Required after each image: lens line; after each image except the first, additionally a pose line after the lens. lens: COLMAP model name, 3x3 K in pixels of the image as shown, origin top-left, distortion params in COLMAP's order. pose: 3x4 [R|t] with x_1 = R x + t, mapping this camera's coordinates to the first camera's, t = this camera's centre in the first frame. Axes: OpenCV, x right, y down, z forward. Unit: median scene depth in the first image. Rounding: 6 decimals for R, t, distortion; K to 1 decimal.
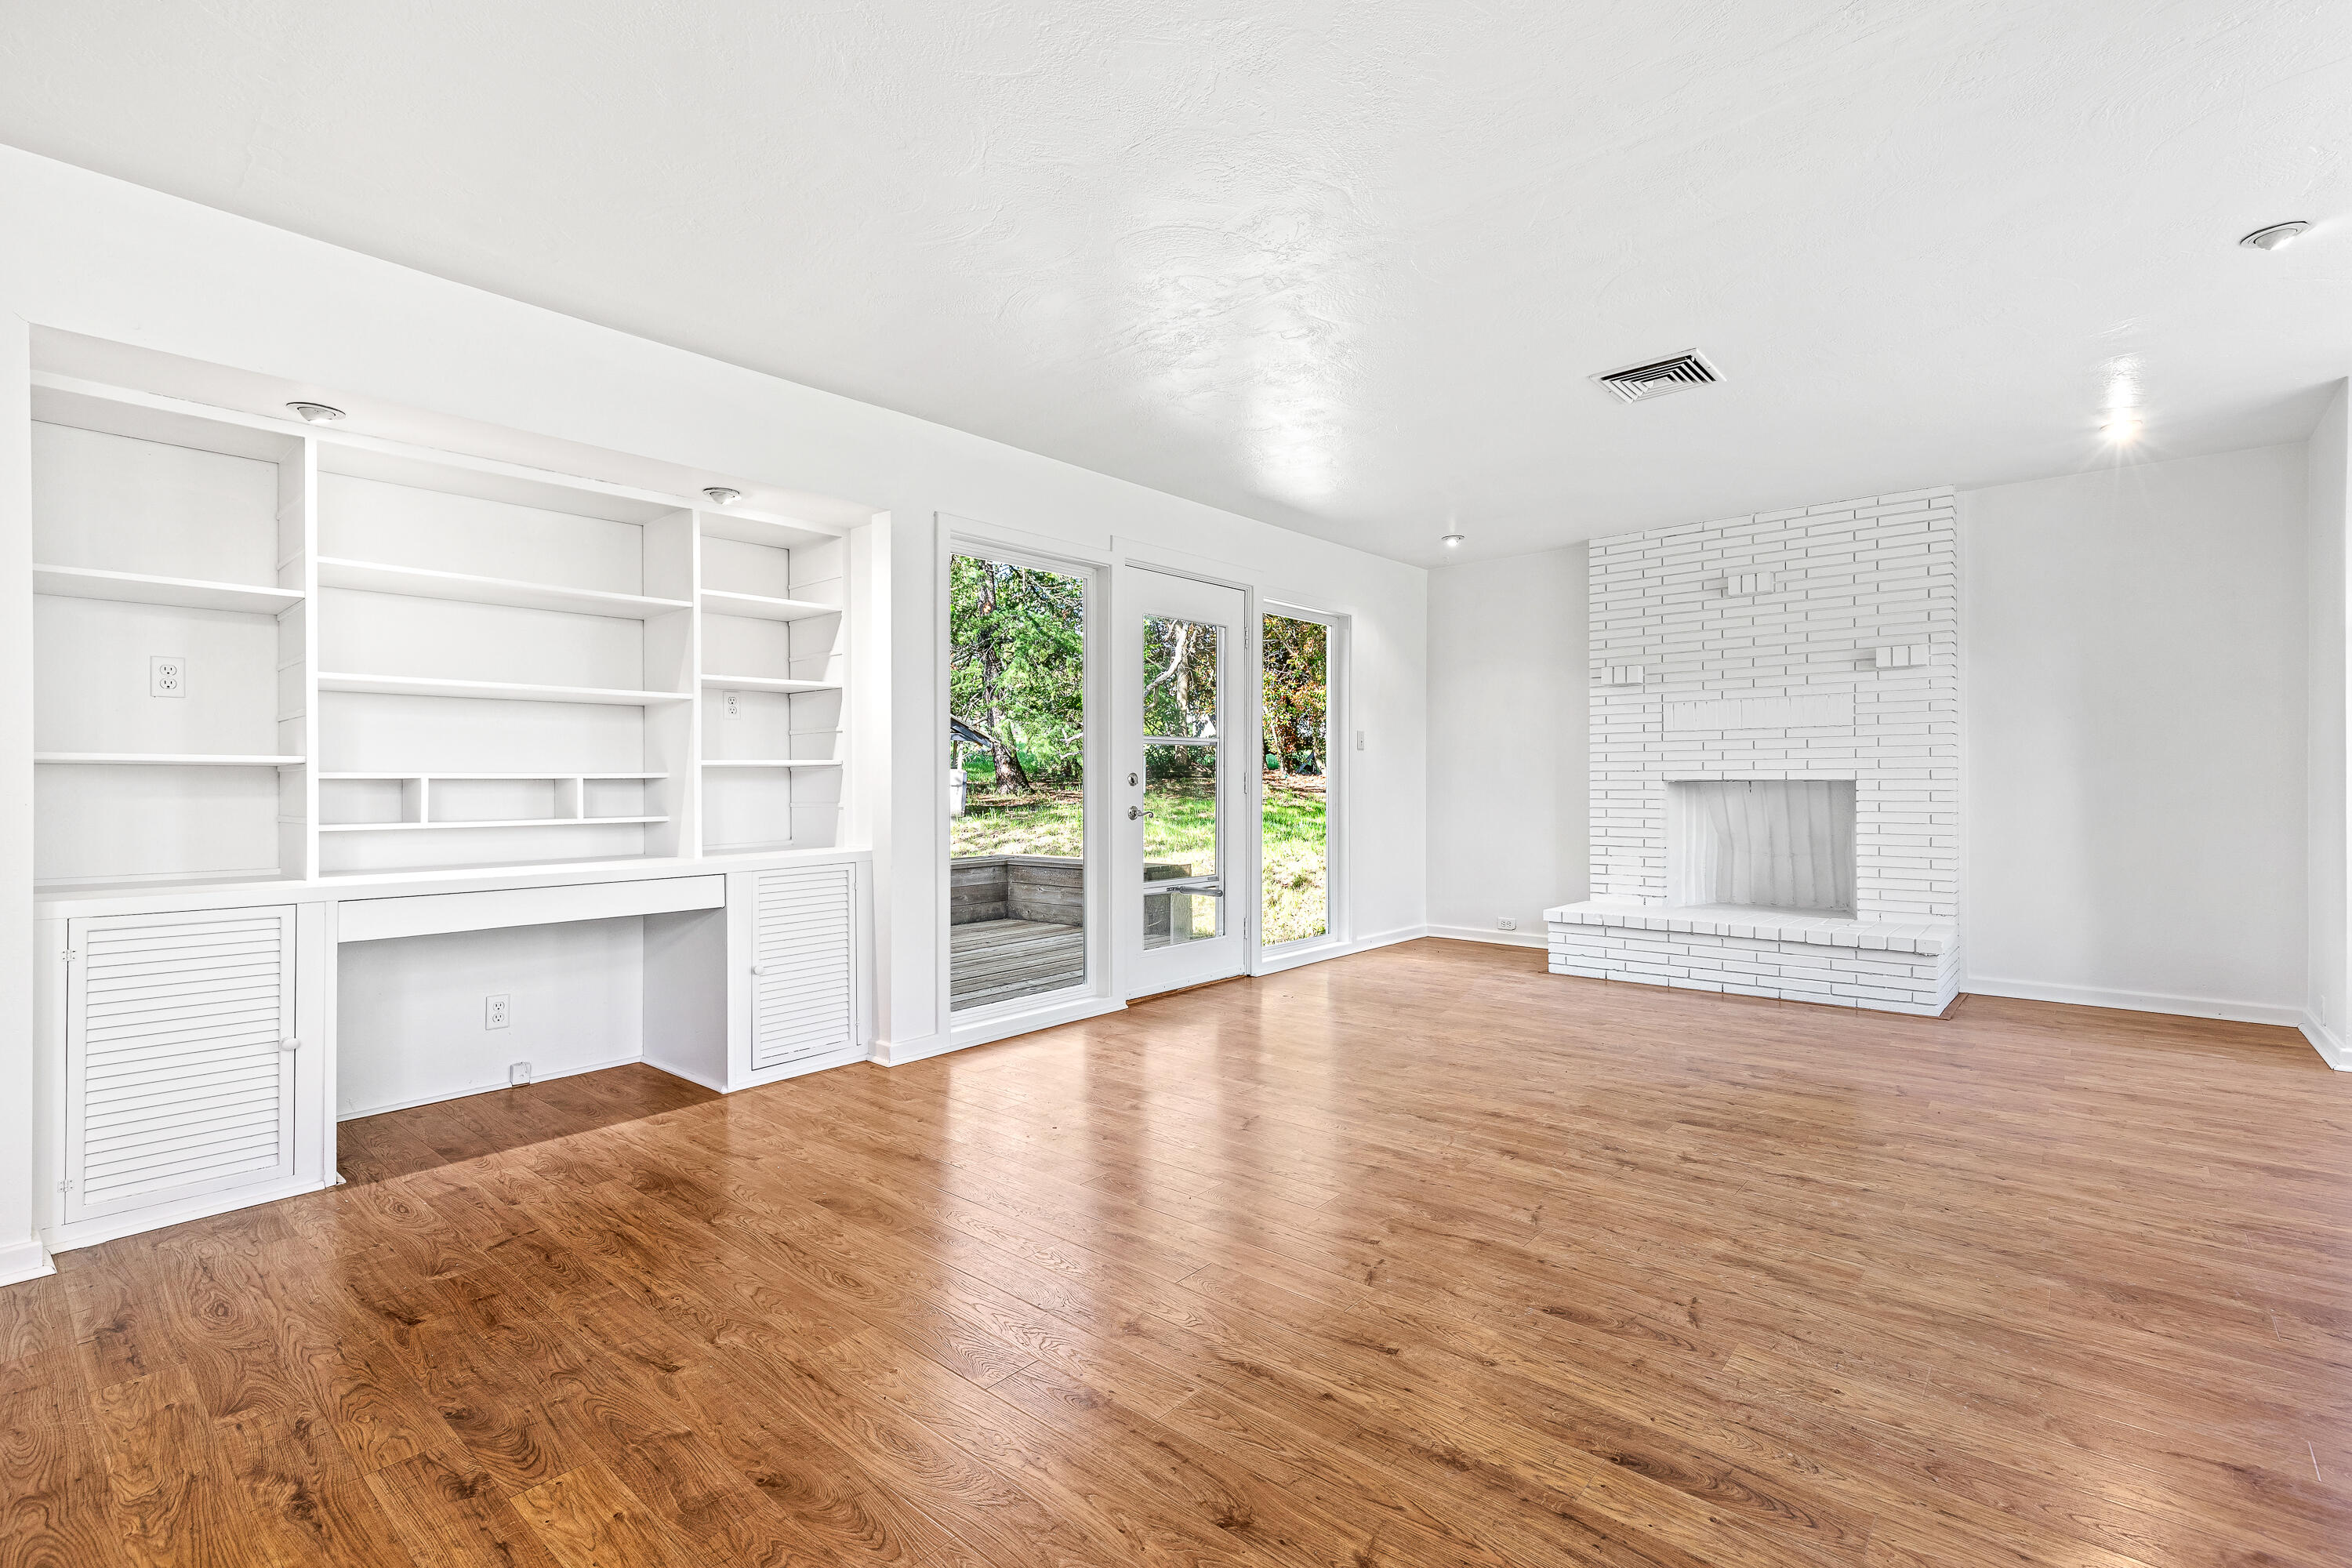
lens RADIAL K [[1076.3, 0, 1174.8], [0, 1076.3, 777.3], [0, 0, 1]] dist [0.004510, -0.000762]
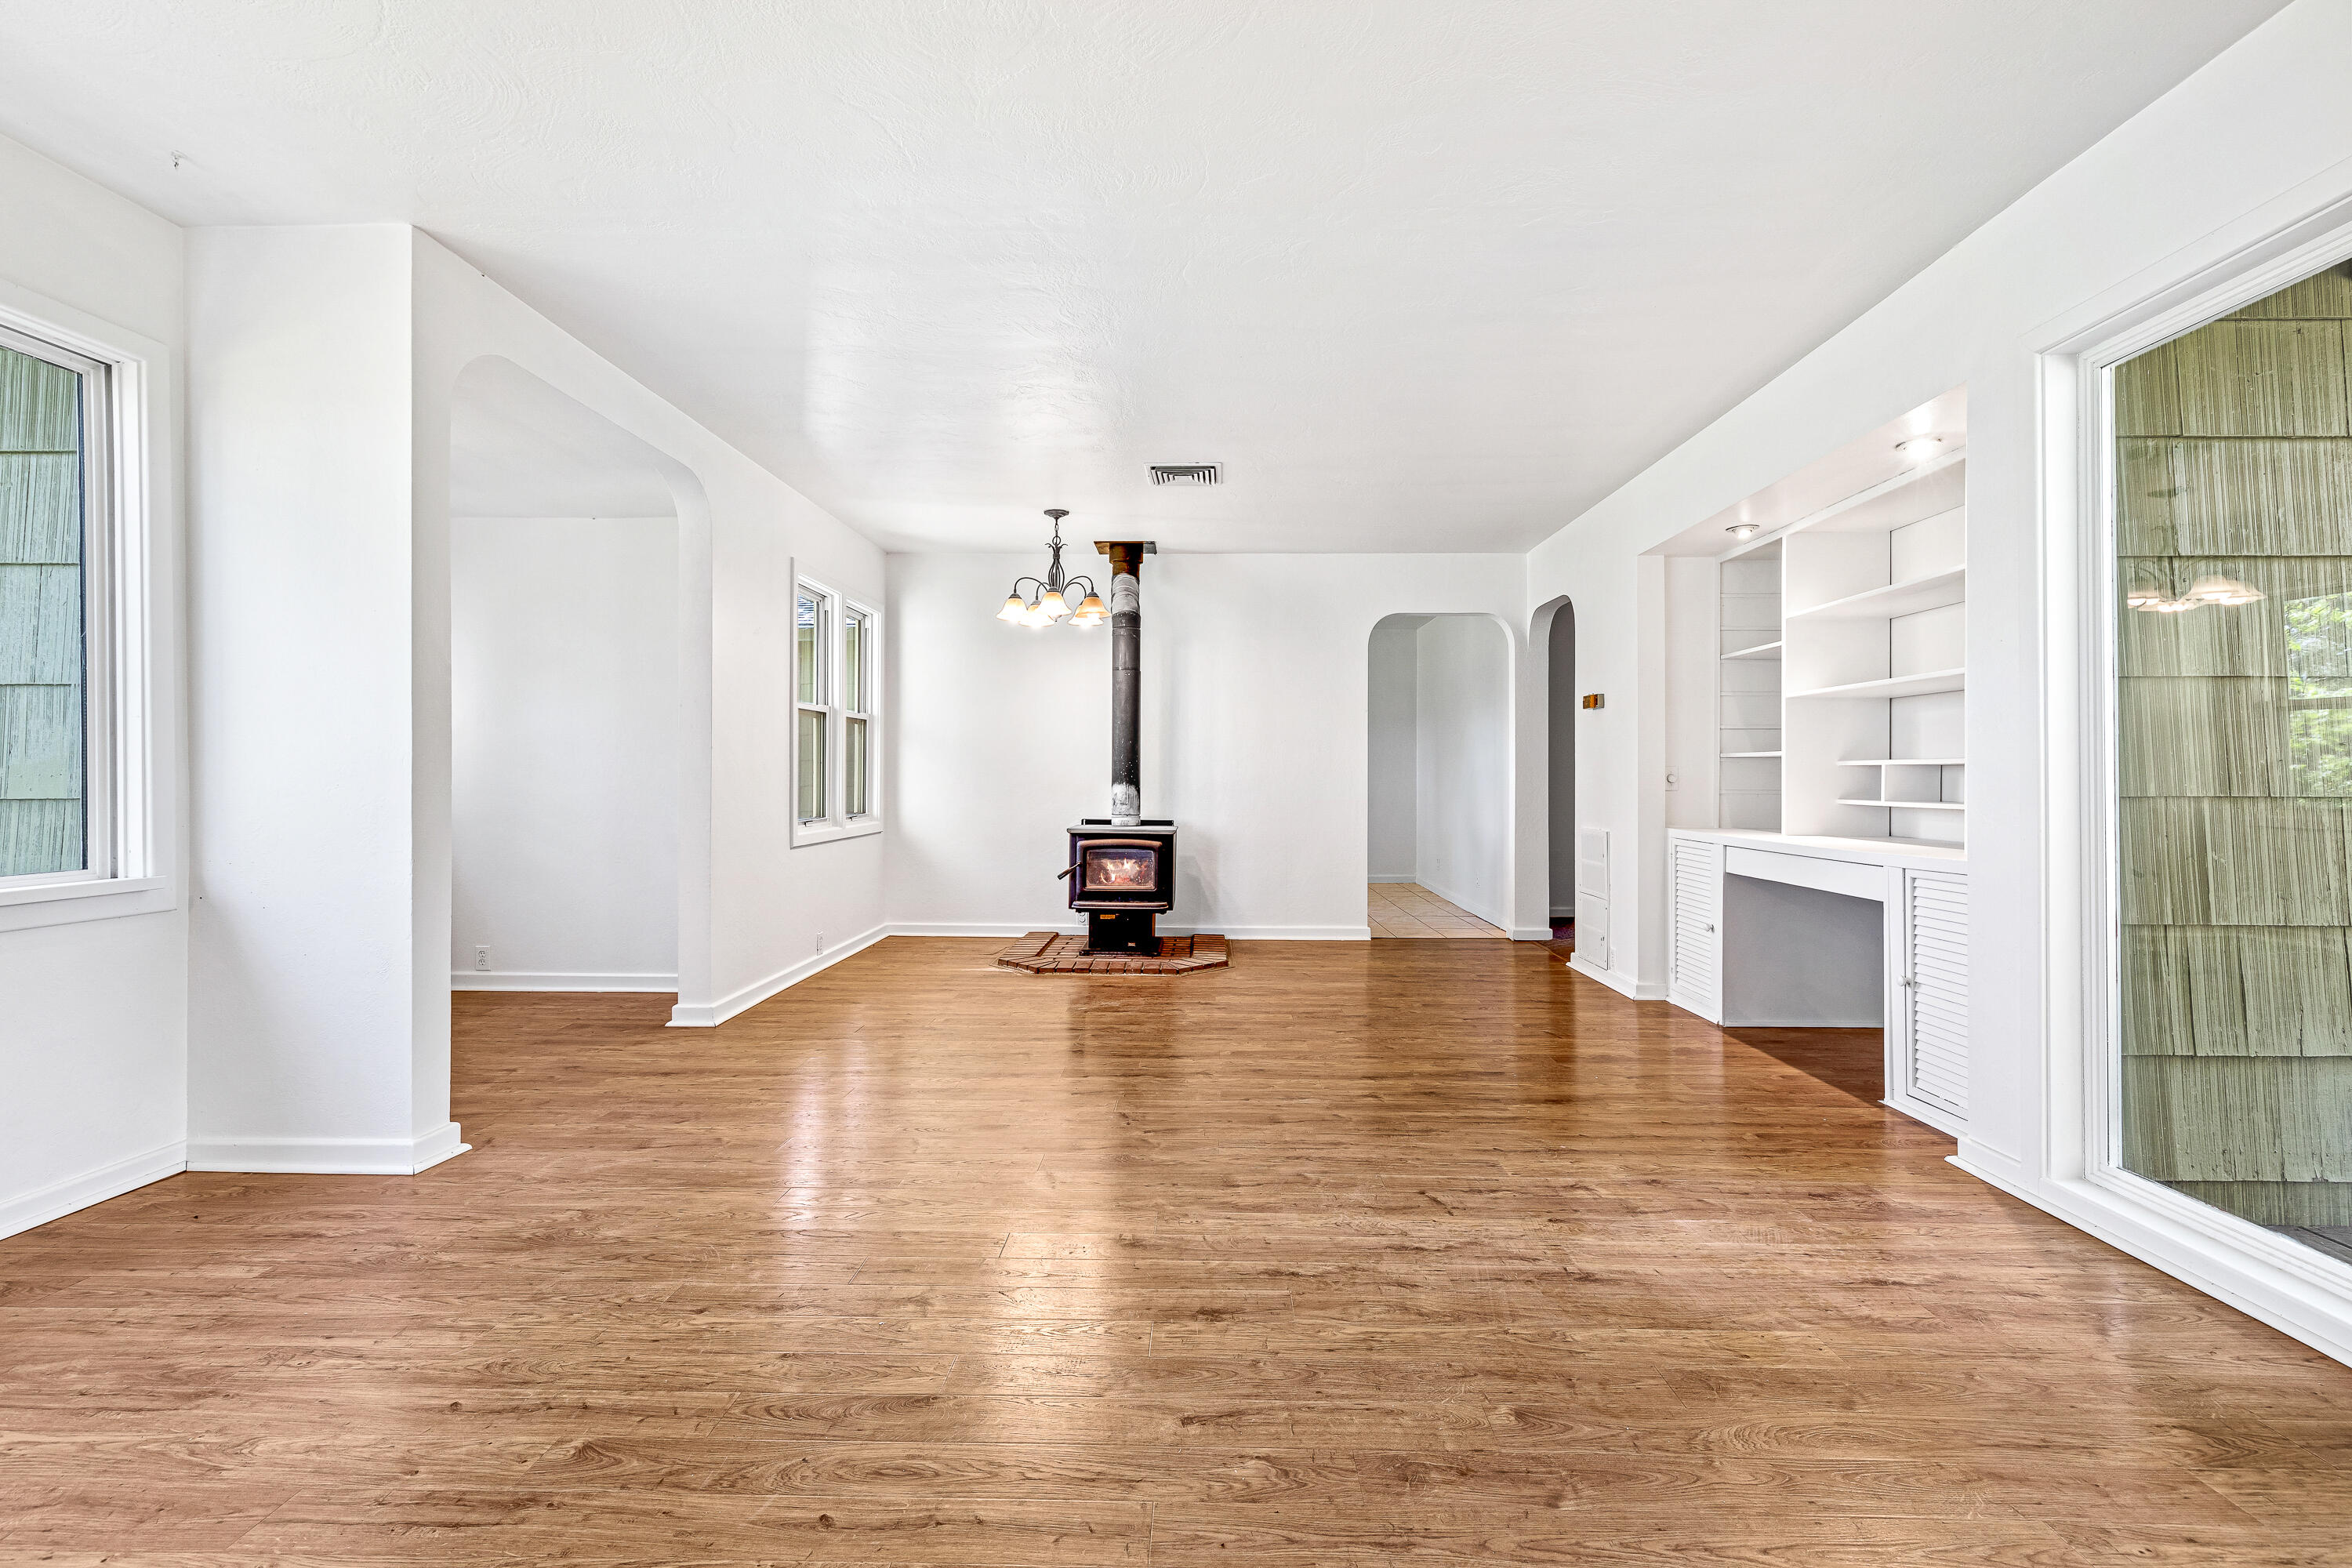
lens RADIAL K [[1076.3, 0, 1176.6], [0, 1076.3, 771.9], [0, 0, 1]] dist [0.004510, -0.000762]
pose [[-0.777223, 0.003585, -0.629215, 0.460256], [0.009318, 0.999940, -0.005812, 0.006387], [0.629156, -0.010380, -0.777209, 0.968726]]
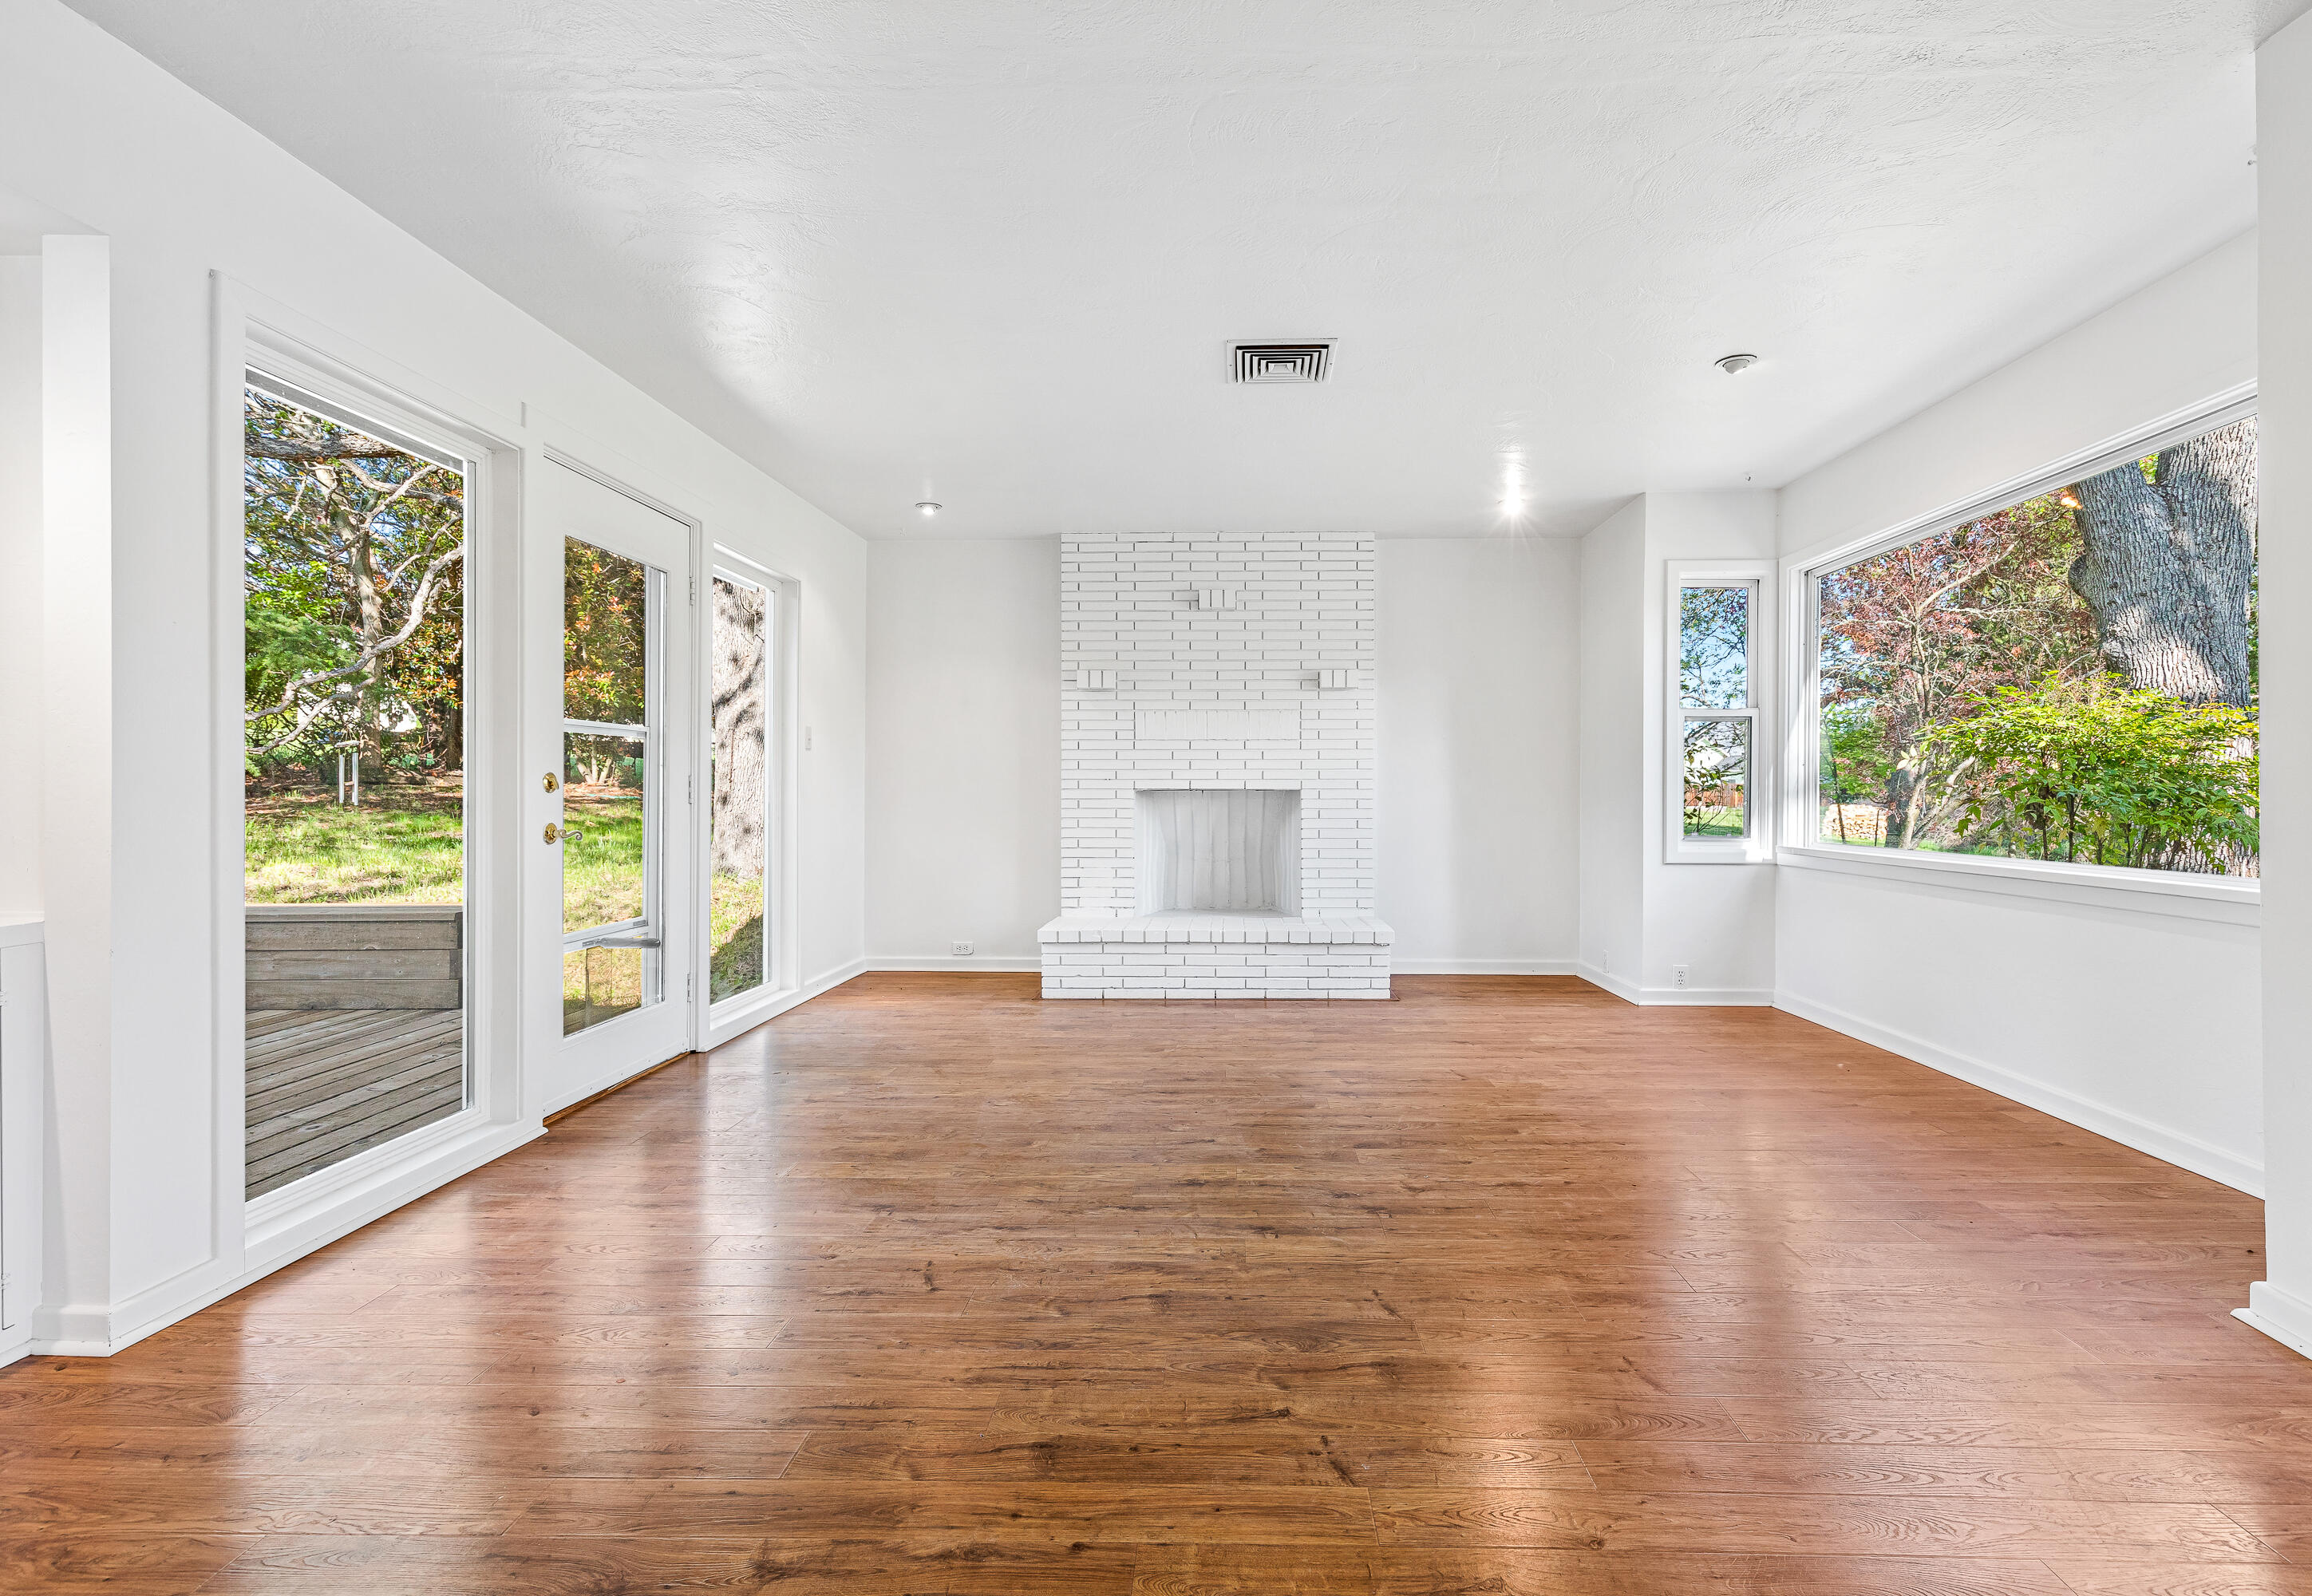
lens RADIAL K [[1096.0, 0, 1218.9], [0, 1096.0, 791.8], [0, 0, 1]] dist [0.009494, -0.002368]
pose [[0.764387, 0.004279, 0.644743, -0.159349], [-0.006414, 0.999979, 0.000967, 0.004570], [-0.644726, -0.004875, 0.764399, 0.221115]]
